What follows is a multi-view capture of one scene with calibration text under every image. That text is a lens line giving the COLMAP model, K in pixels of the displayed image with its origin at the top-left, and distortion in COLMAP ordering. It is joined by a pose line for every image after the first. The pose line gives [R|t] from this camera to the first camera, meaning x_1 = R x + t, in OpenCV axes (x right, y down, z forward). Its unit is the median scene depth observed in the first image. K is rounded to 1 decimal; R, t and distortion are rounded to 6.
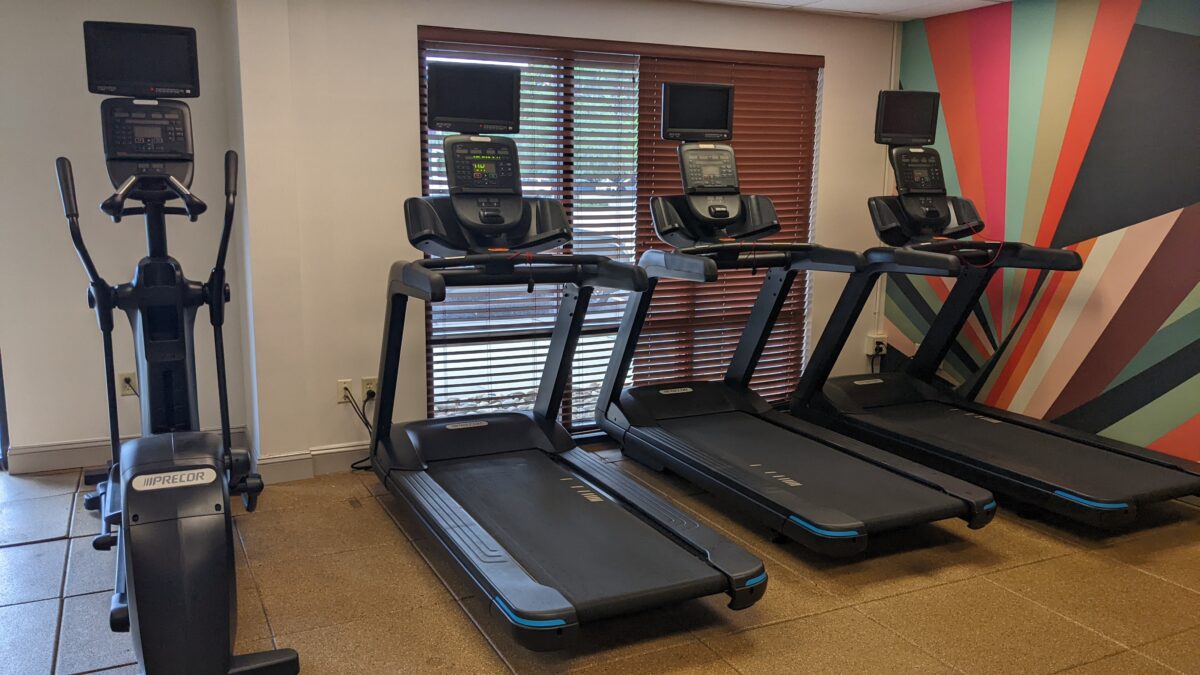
lens RADIAL K [[936.7, 0, 601.3], [0, 936.7, 345.8], [0, 0, 1]] dist [0.027074, -0.040151]
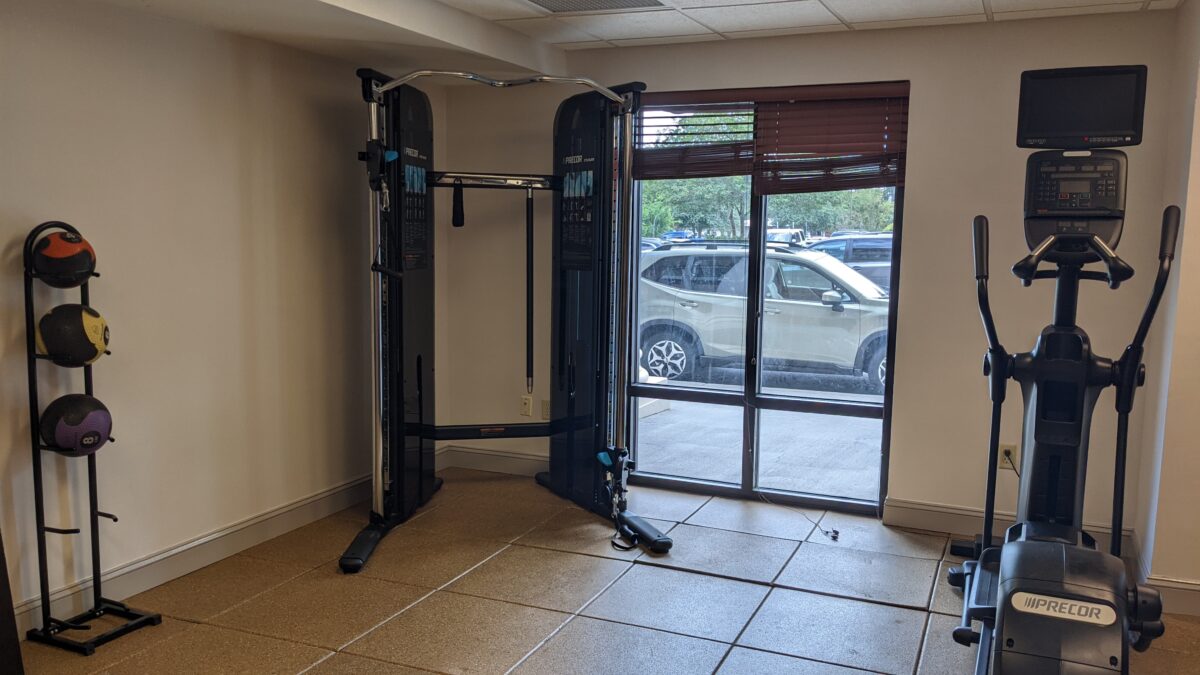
lens RADIAL K [[936.7, 0, 596.2], [0, 936.7, 340.8], [0, 0, 1]] dist [0.027074, -0.040151]
pose [[0.635167, 0.093393, -0.766708, -0.074668], [-0.143121, 0.989703, 0.001989, -0.020473], [0.758999, 0.108469, 0.641993, 0.102904]]
